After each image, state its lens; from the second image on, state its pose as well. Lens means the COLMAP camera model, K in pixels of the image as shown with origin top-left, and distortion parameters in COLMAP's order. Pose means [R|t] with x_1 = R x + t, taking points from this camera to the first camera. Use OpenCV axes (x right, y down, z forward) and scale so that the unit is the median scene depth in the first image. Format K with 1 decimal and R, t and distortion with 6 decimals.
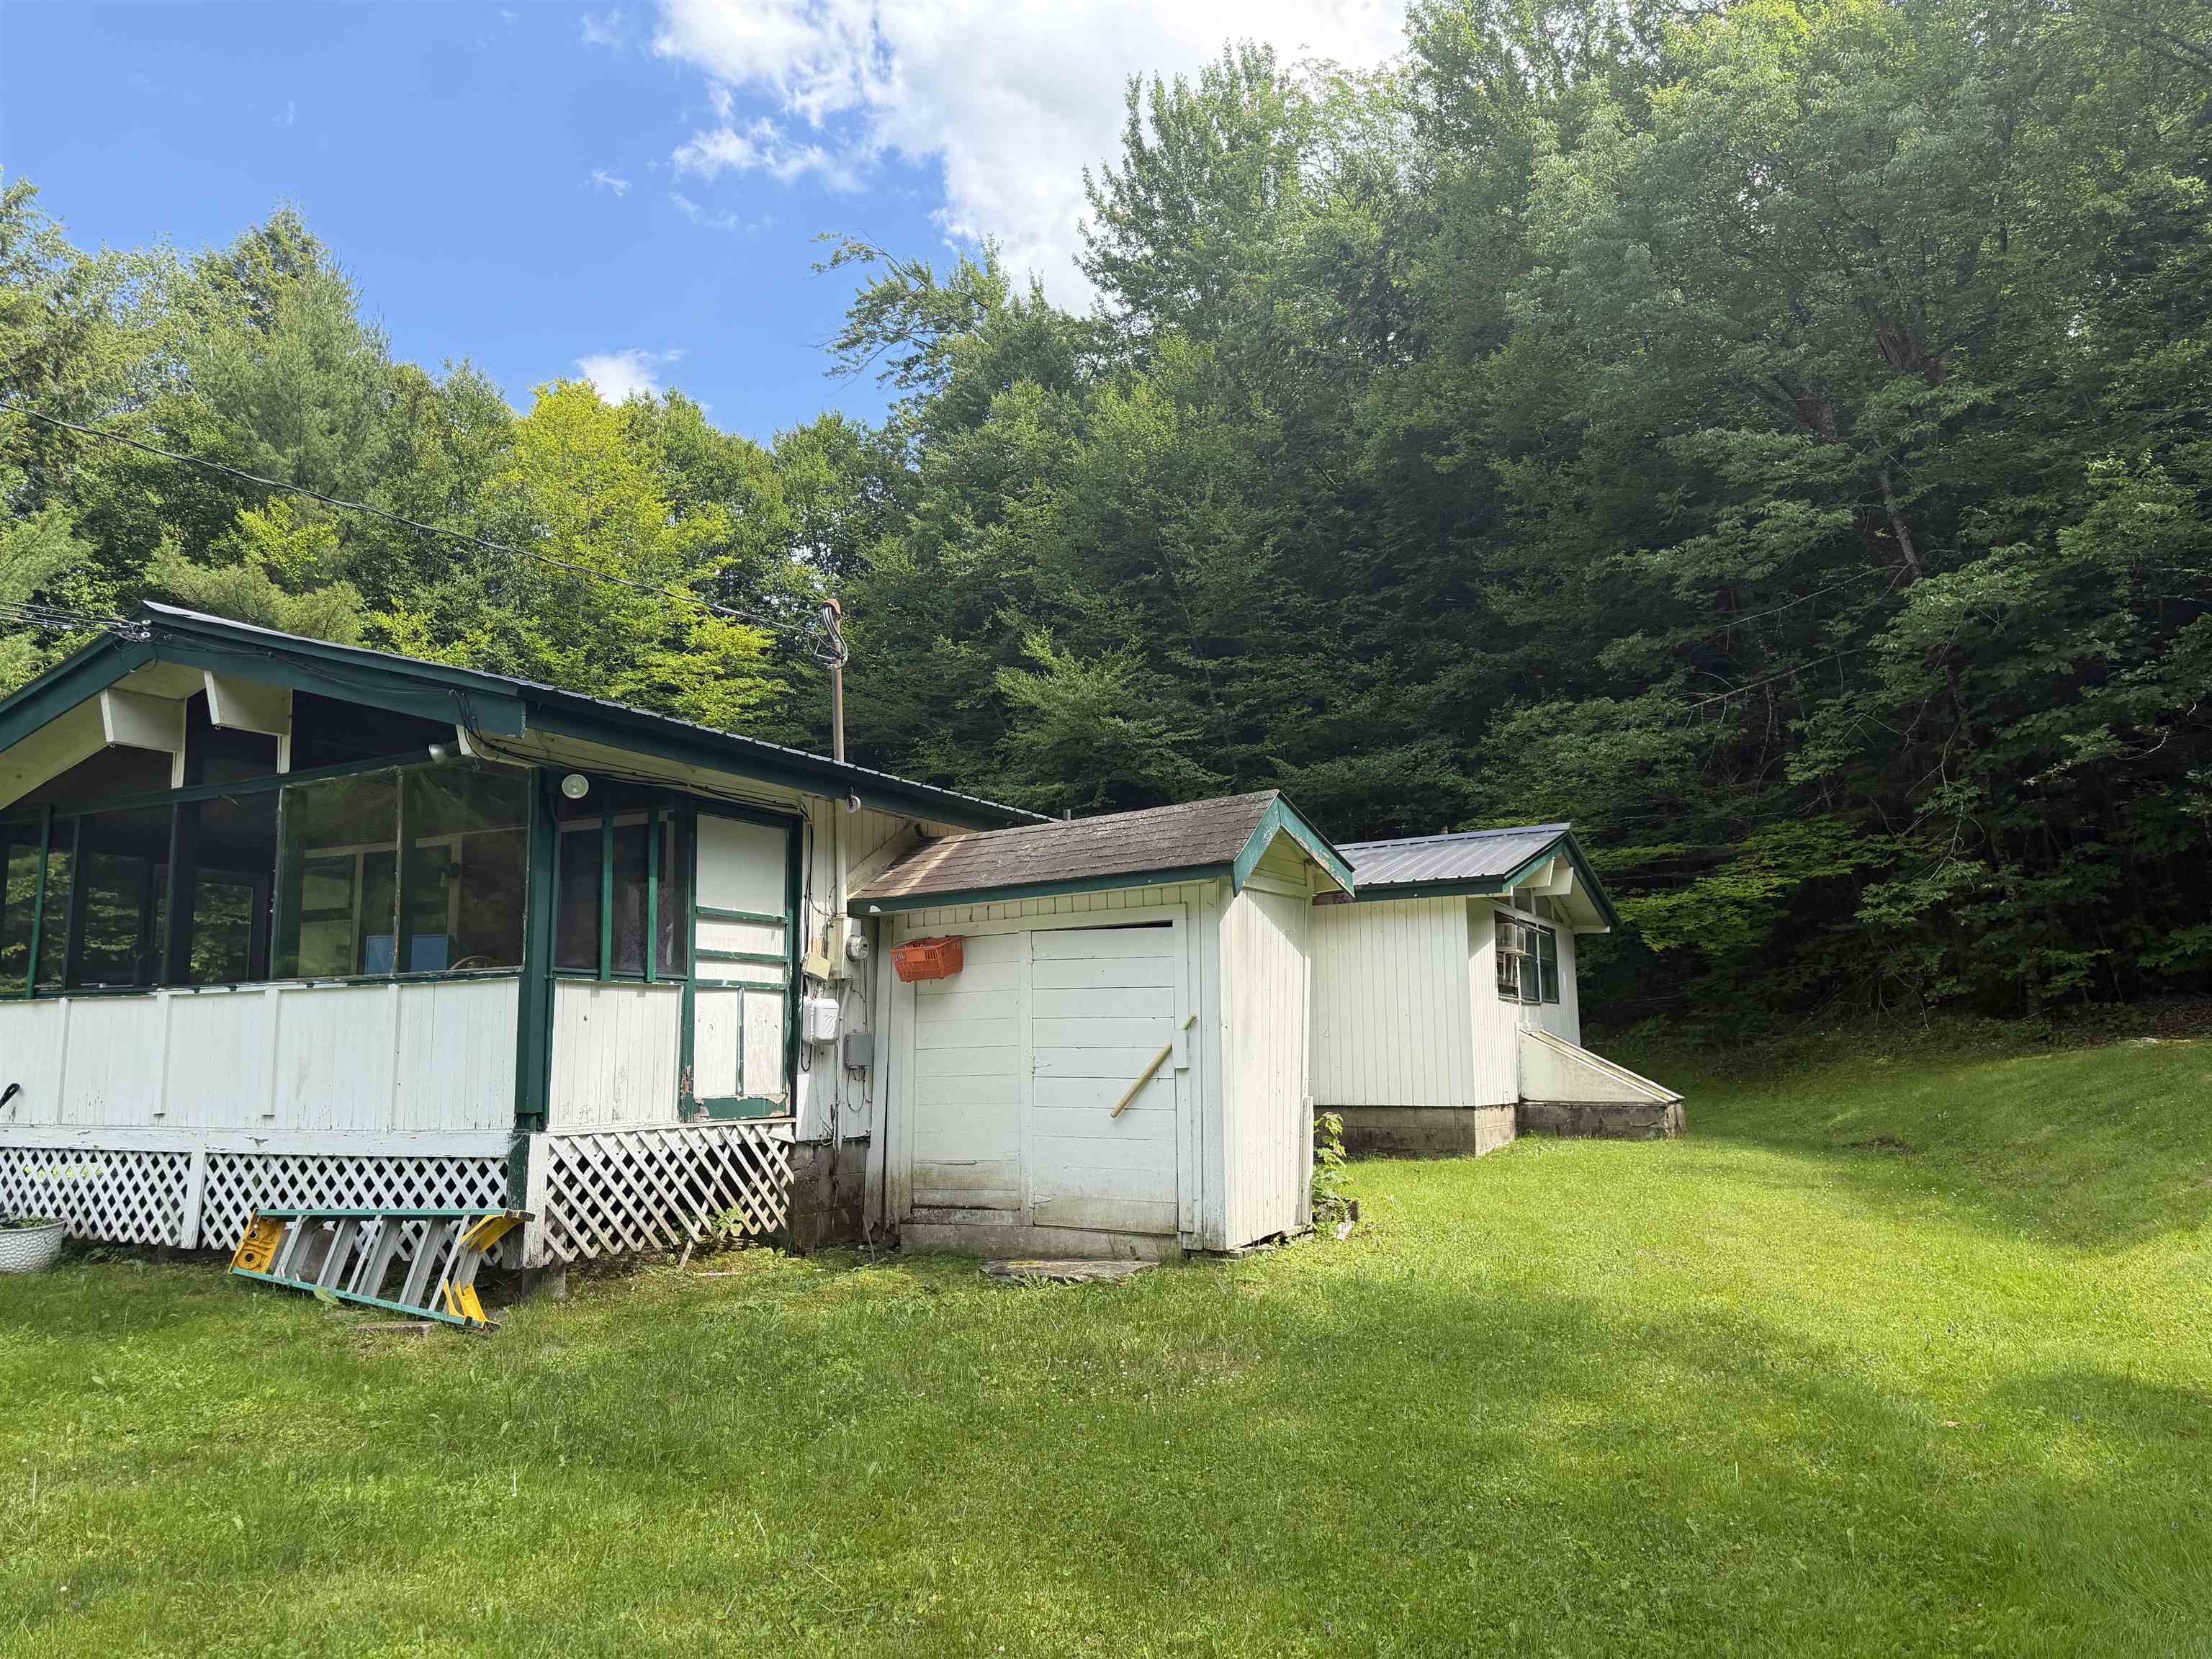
lens RADIAL K [[1557.1, 0, 1112.8], [0, 1557.1, 834.8], [0, 0, 1]] dist [0.054580, -0.059659]
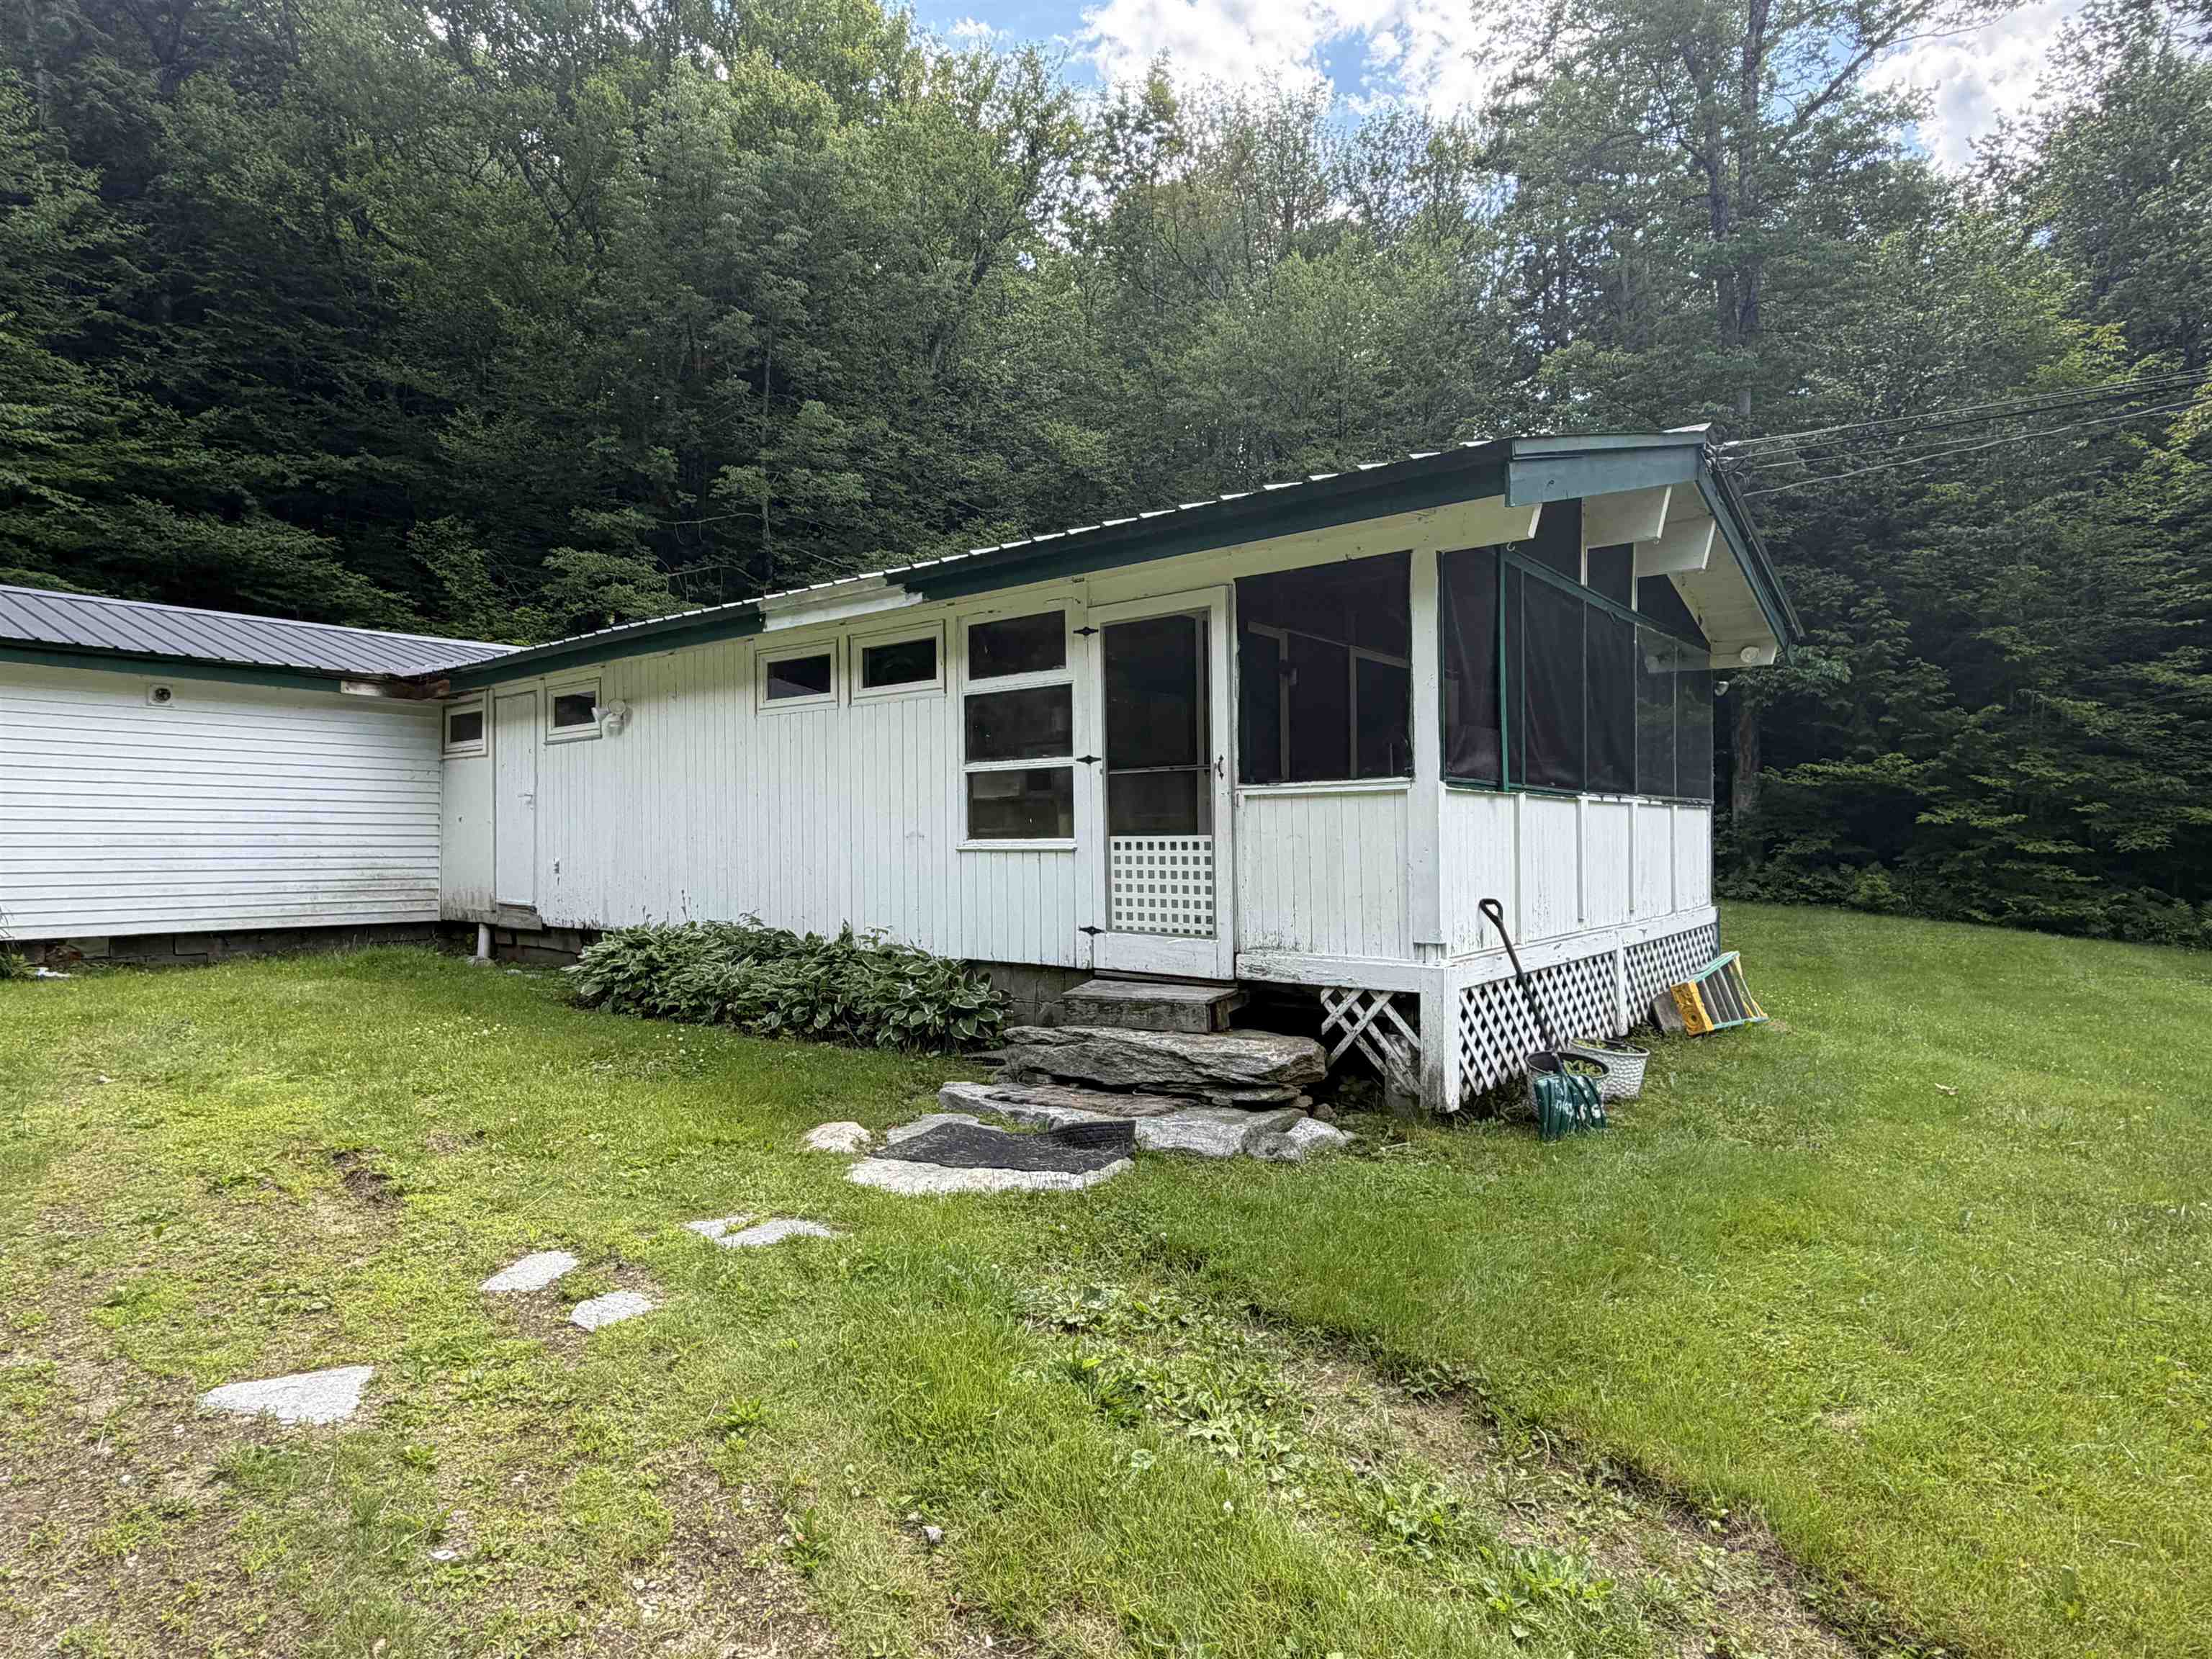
lens RADIAL K [[1206.9, 0, 1123.9], [0, 1206.9, 844.0], [0, 0, 1]] dist [-0.005060, 0.001128]
pose [[0.191062, 0.003214, 0.981573, -1.275742], [-0.140417, 0.989799, 0.024091, 0.137859], [-0.971482, -0.142433, 0.189565, 1.033094]]
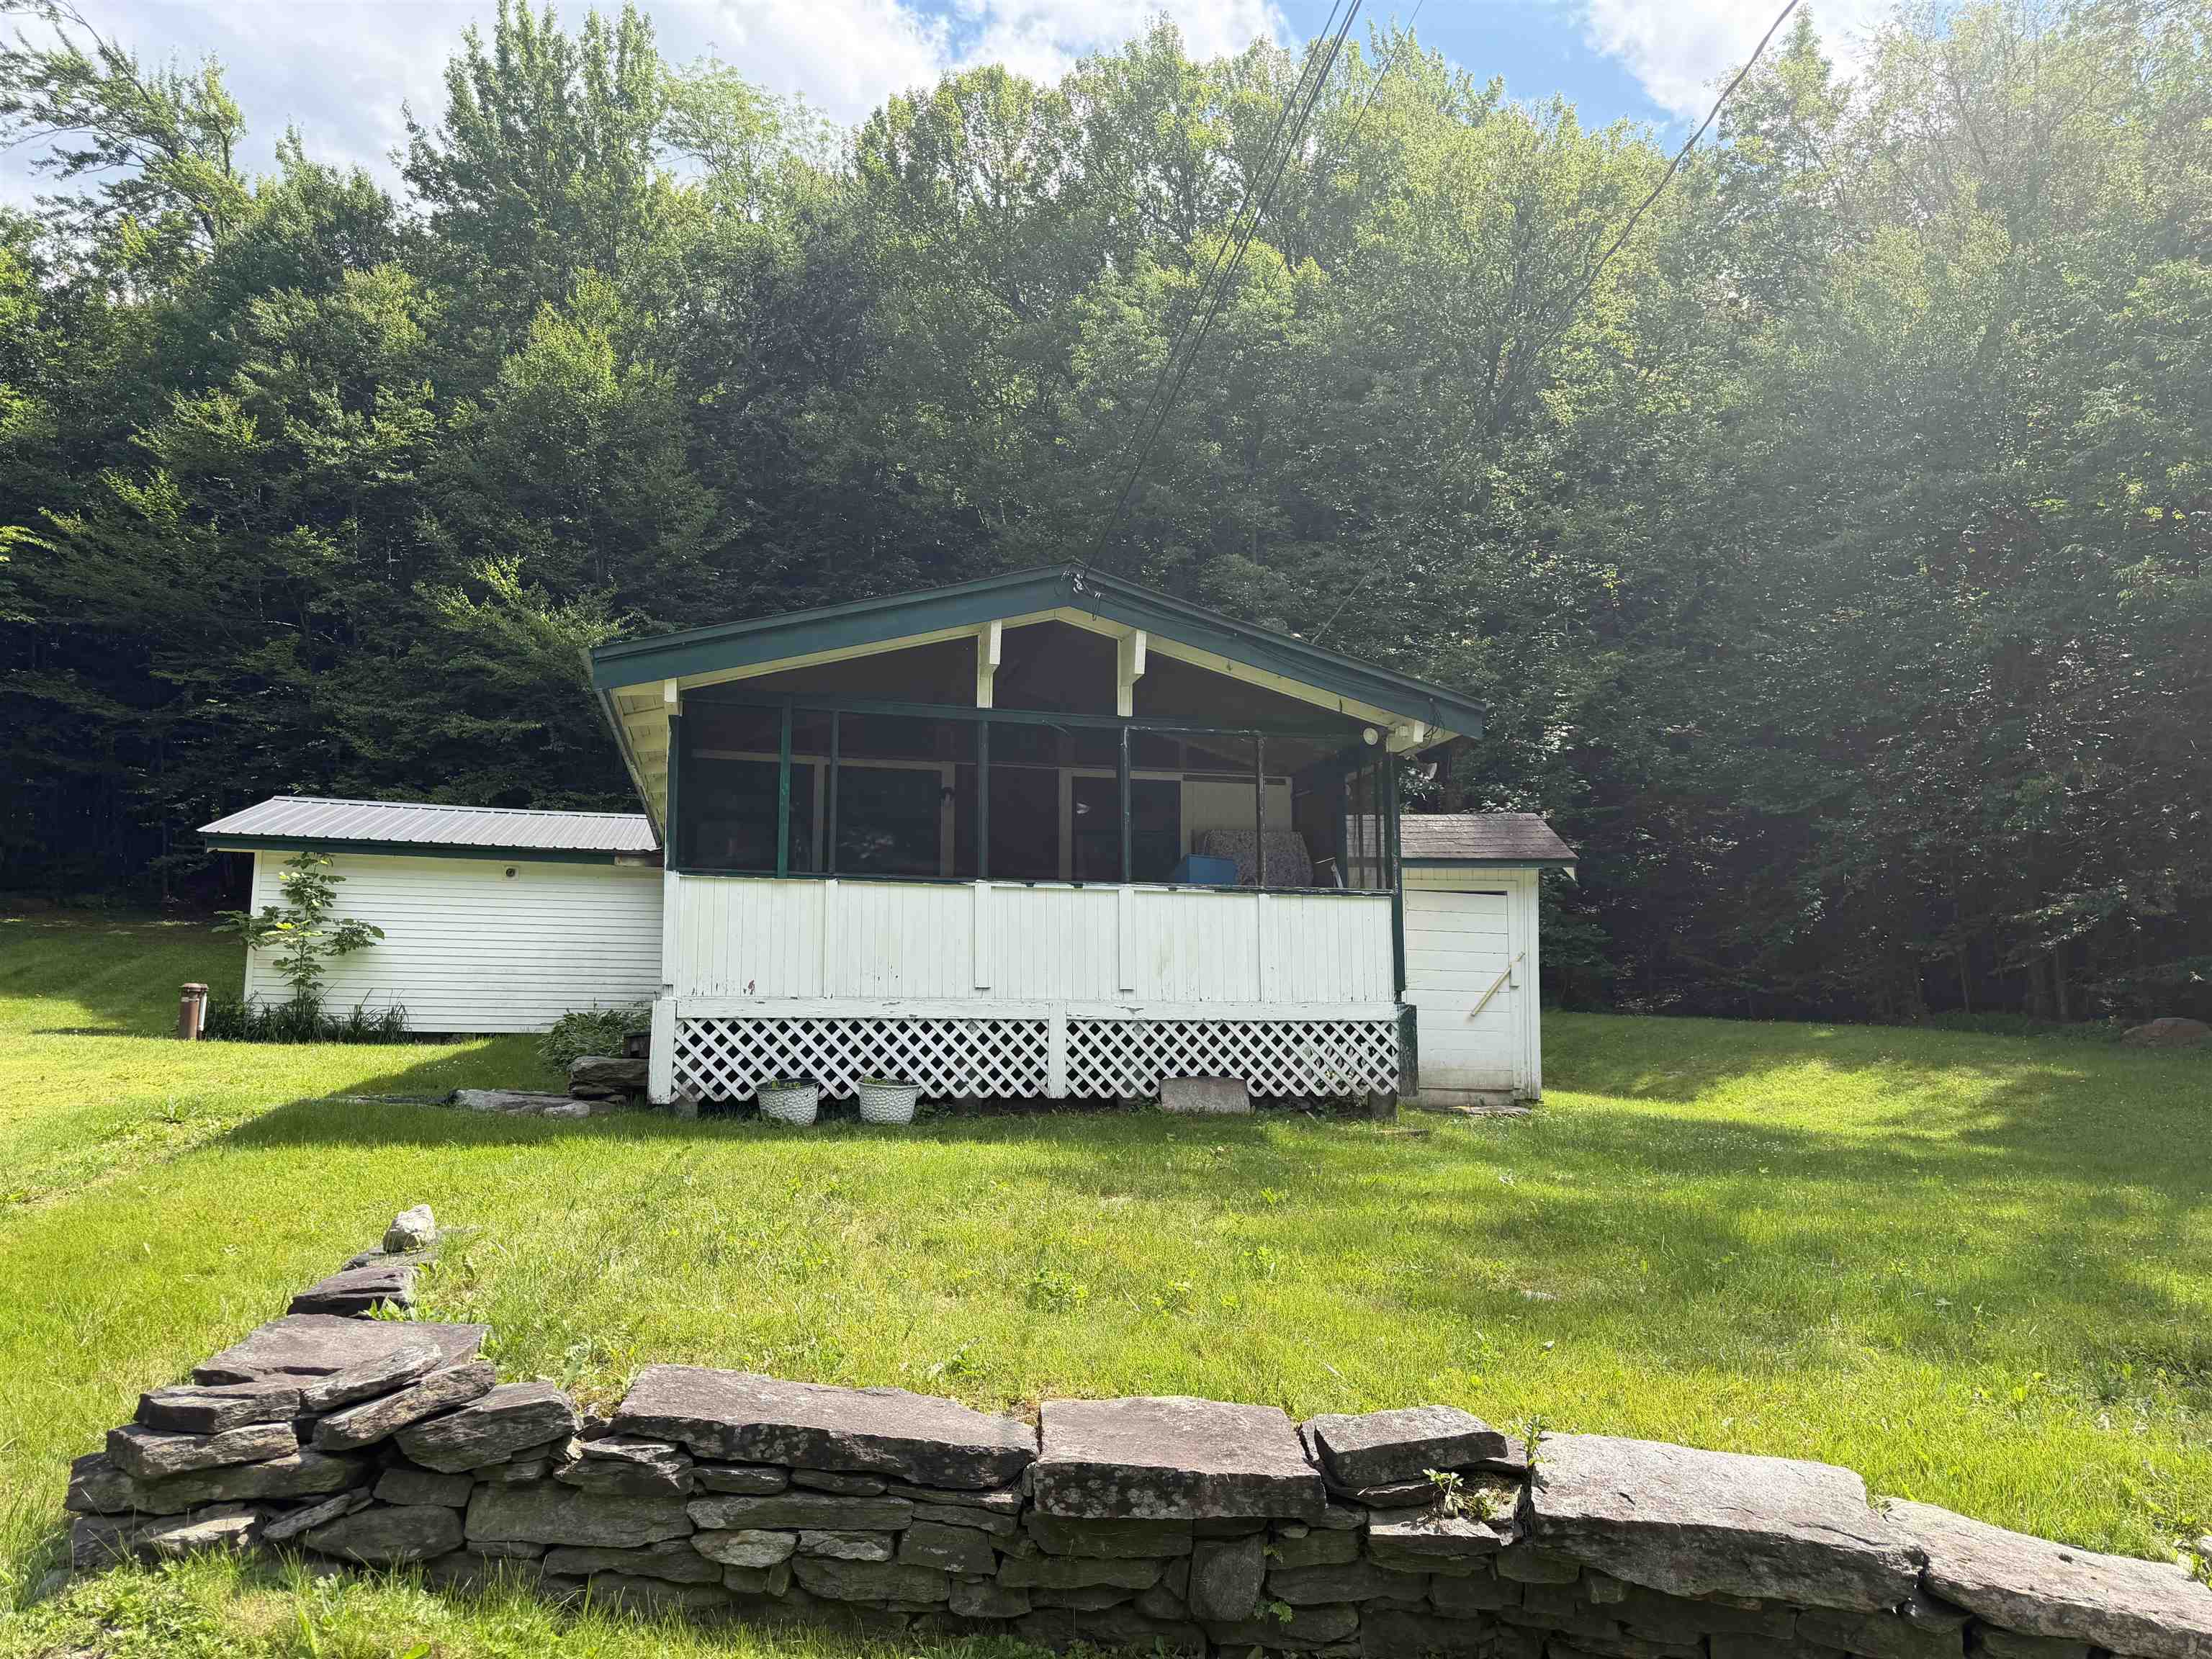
lens RADIAL K [[1557.1, 0, 1101.1], [0, 1557.1, 821.2], [0, 0, 1]] dist [0.054580, -0.059659]
pose [[0.754282, 0.107569, 0.647678, -1.168268], [-0.109644, 0.993272, -0.037275, 0.079783], [-0.647330, -0.042899, 0.761001, 0.067169]]
